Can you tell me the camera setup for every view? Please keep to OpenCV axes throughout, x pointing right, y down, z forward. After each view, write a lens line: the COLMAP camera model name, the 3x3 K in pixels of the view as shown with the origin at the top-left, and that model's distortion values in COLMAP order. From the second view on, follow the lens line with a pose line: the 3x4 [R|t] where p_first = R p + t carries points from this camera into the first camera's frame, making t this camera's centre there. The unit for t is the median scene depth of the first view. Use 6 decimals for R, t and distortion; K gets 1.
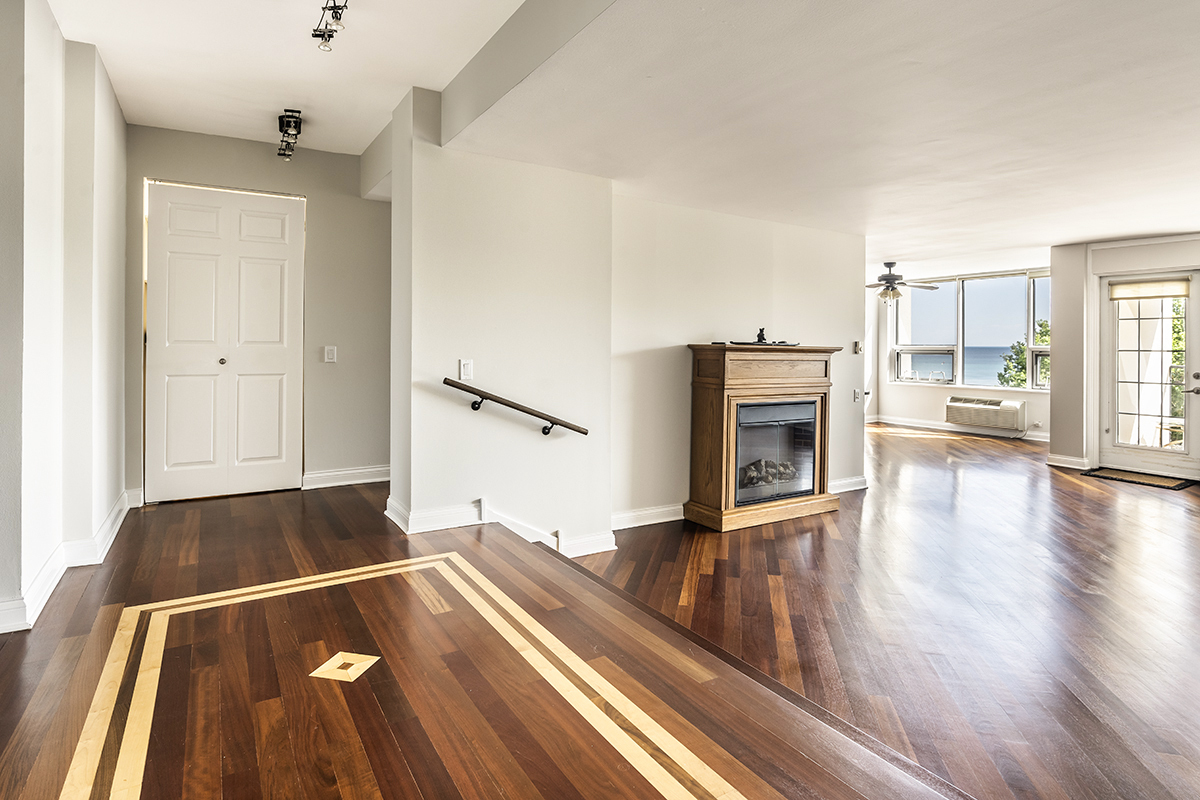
lens RADIAL K [[632.5, 0, 598.1], [0, 632.5, 342.2], [0, 0, 1]] dist [-0.003658, -0.001445]
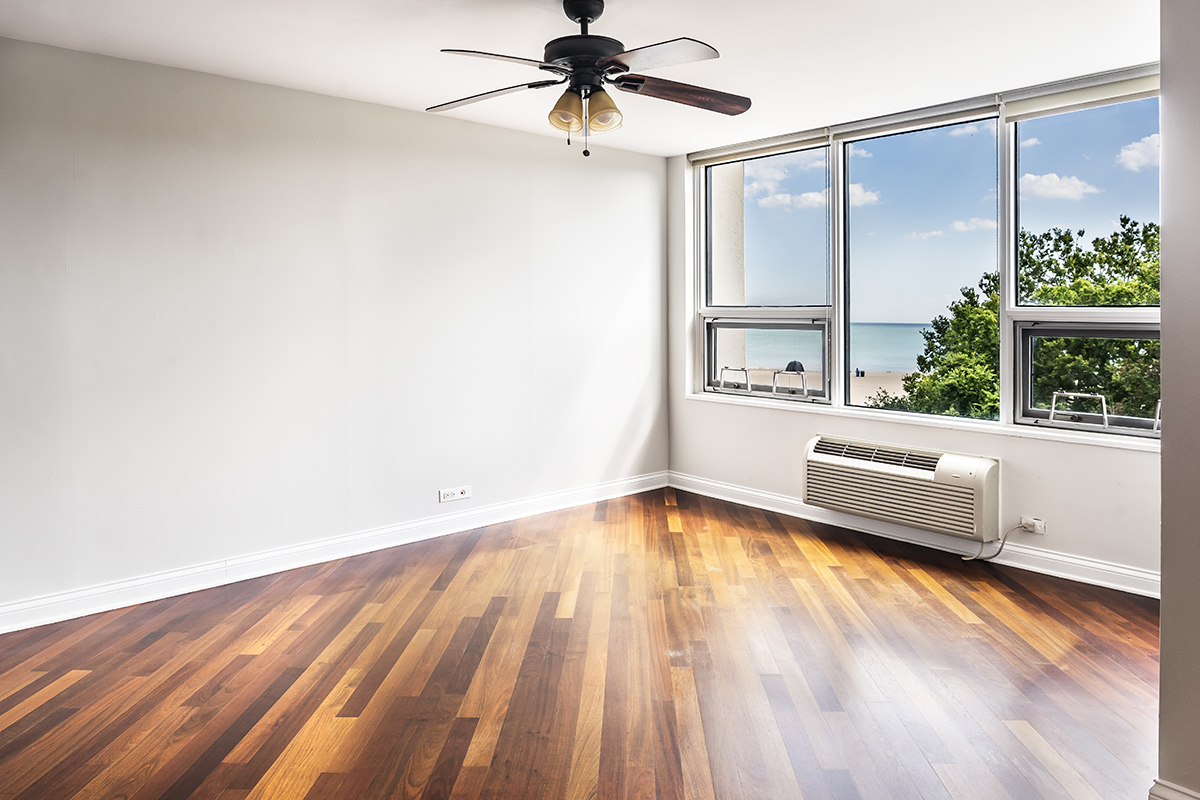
lens RADIAL K [[787.1, 0, 603.0], [0, 787.1, 322.2], [0, 0, 1]] dist [-0.025297, -0.000612]
pose [[0.983650, 0.003726, 0.180053, 0.556161], [-0.005187, 0.999957, 0.007645, 0.019970], [-0.180017, -0.008454, 0.983627, 0.896086]]
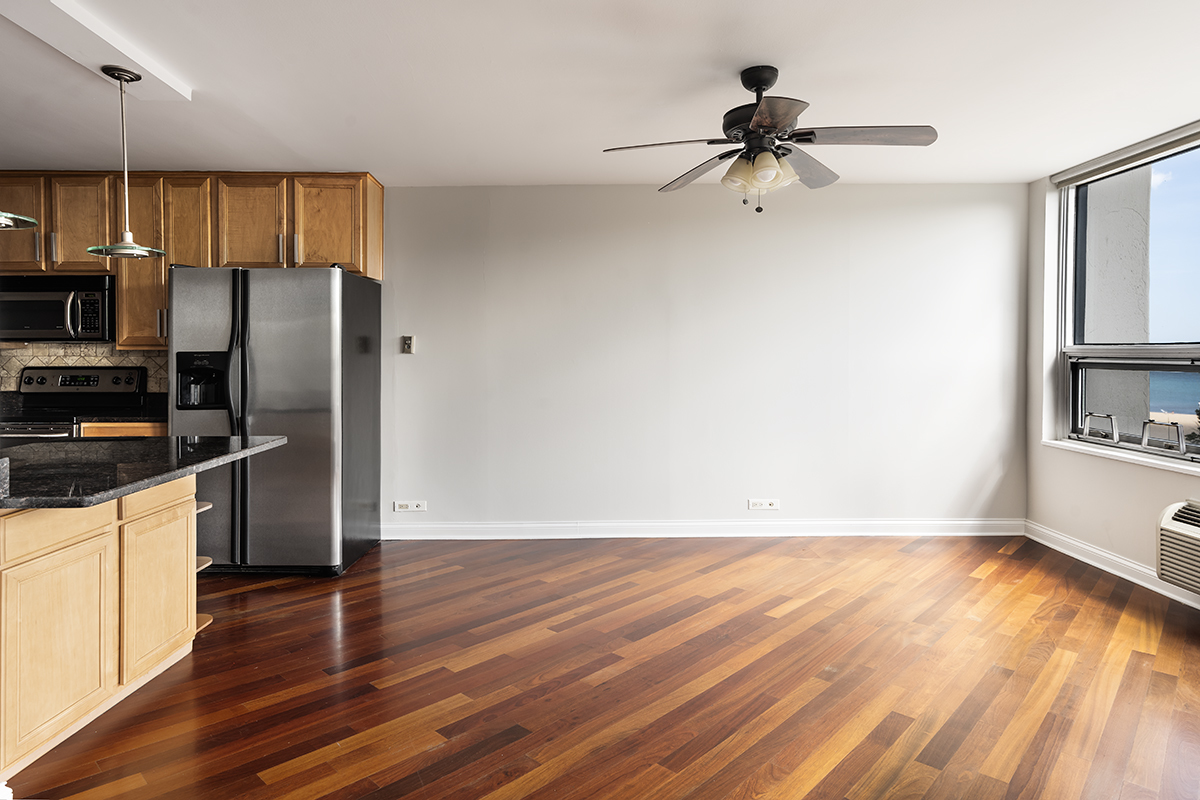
lens RADIAL K [[671.6, 0, 575.6], [0, 671.6, 403.8], [0, 0, 1]] dist [-0.014005, 0.000277]
pose [[0.847052, 0.042909, -0.529775, 0.769929], [-0.003003, 0.997106, 0.075959, 0.018599], [0.531501, -0.062750, 0.844730, 0.906408]]
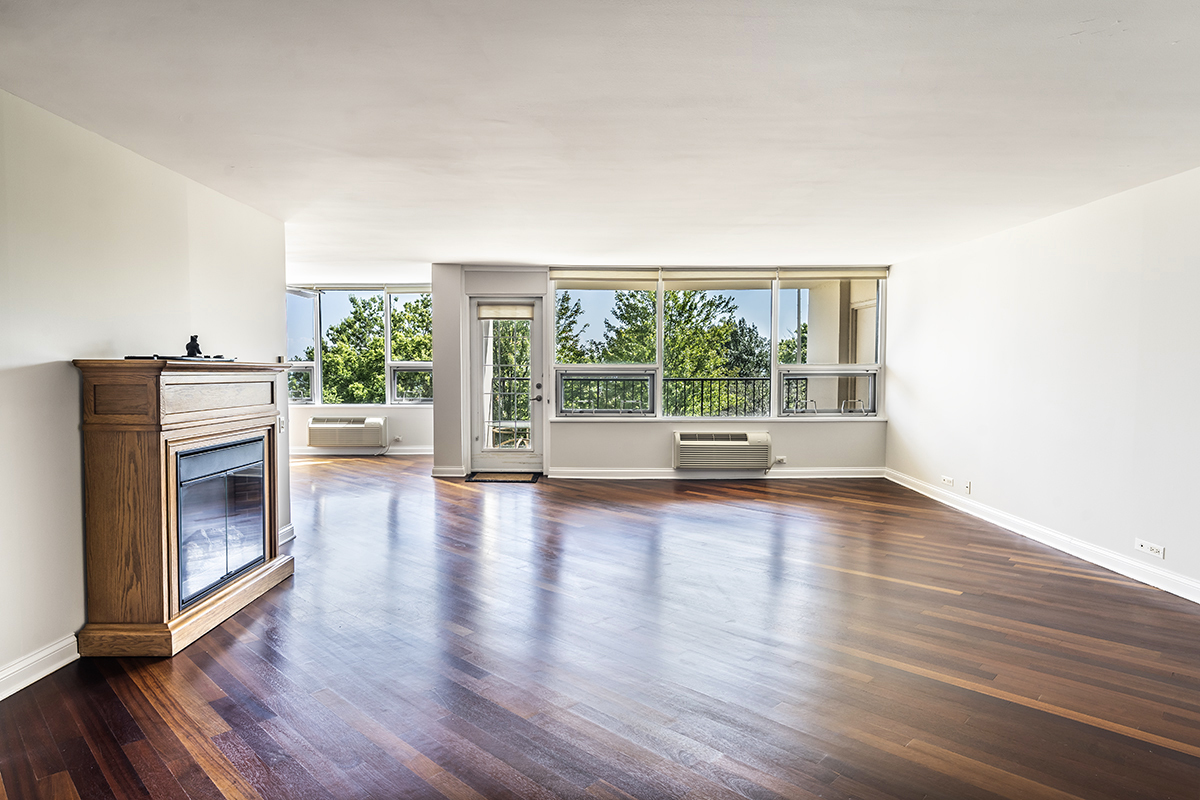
lens RADIAL K [[695.9, 0, 599.8], [0, 695.9, 391.8], [0, 0, 1]] dist [-0.003294, -0.000947]
pose [[0.523931, -0.039938, 0.850824, -0.119695], [-0.001720, 0.998848, 0.047946, 0.001097], [-0.851759, -0.026584, 0.523259, 0.206763]]
